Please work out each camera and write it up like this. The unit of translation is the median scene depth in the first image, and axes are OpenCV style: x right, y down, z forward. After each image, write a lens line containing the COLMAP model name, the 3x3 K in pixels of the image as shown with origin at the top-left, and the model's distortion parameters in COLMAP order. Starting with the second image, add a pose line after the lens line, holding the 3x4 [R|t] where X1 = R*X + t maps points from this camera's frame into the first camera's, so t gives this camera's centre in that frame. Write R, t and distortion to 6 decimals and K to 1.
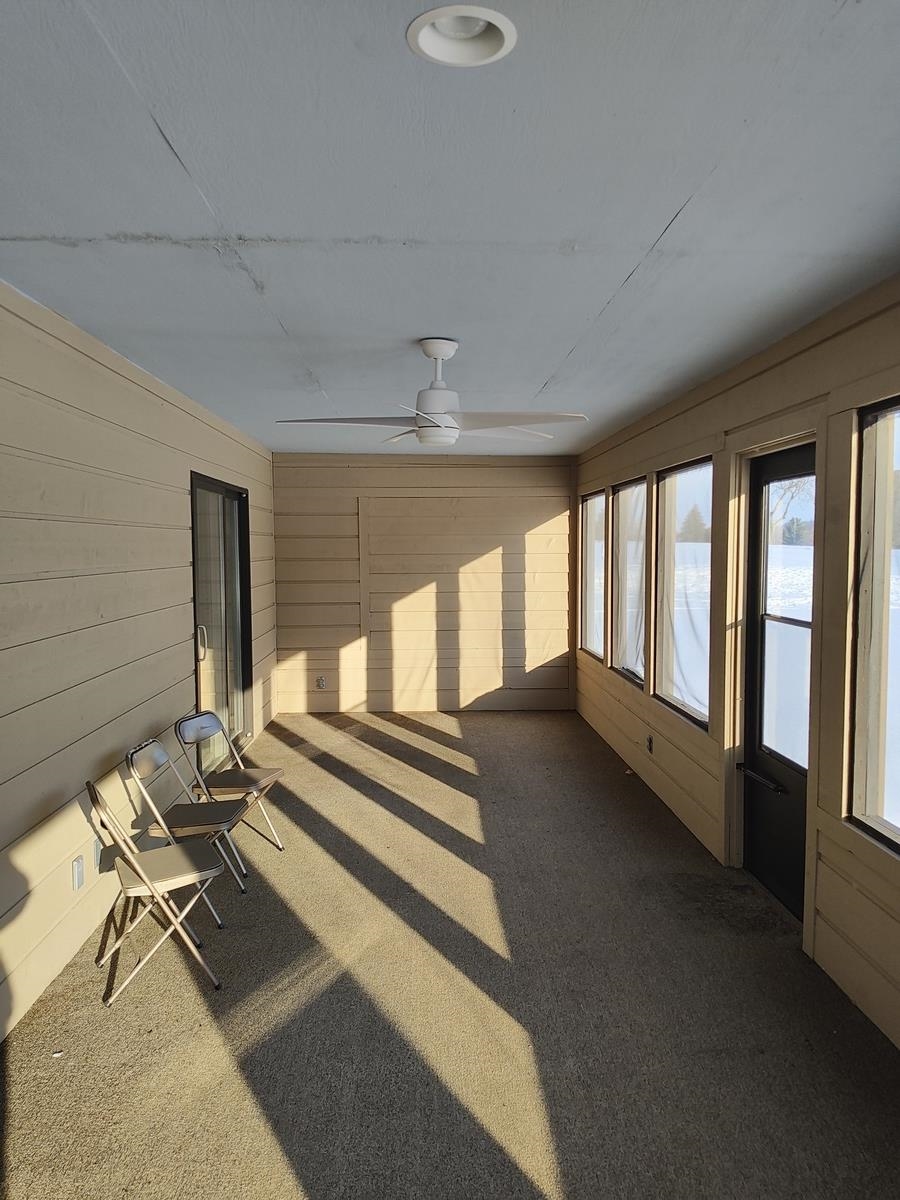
lens RADIAL K [[969.9, 0, 450.0], [0, 969.9, 600.0], [0, 0, 1]] dist [0.039633, -0.033242]
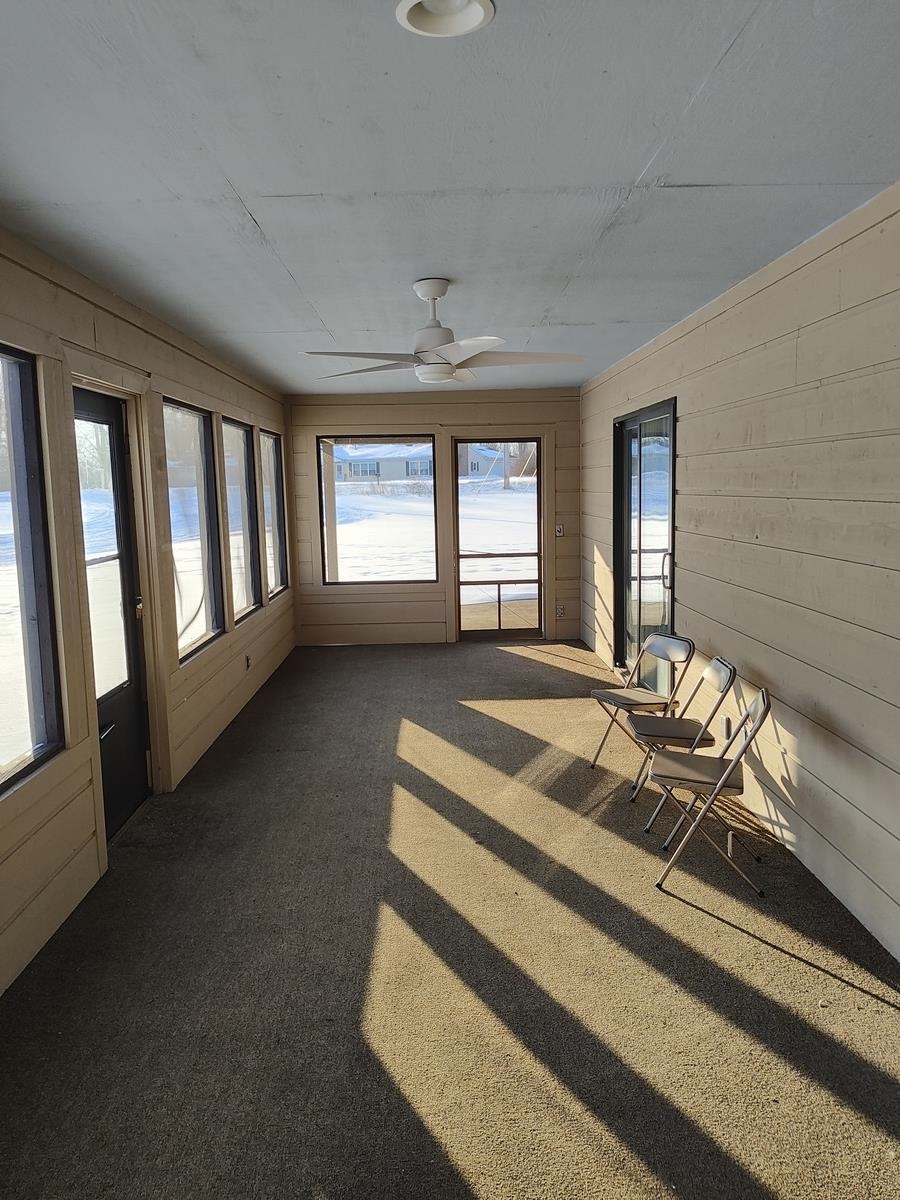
lens RADIAL K [[969.9, 0, 450.0], [0, 969.9, 600.0], [0, 0, 1]] dist [0.039633, -0.033242]
pose [[-0.999583, 0.023991, 0.016085, -0.037032], [0.026422, 0.984456, 0.173635, -0.103068], [-0.011670, 0.173988, -0.984679, 1.954480]]
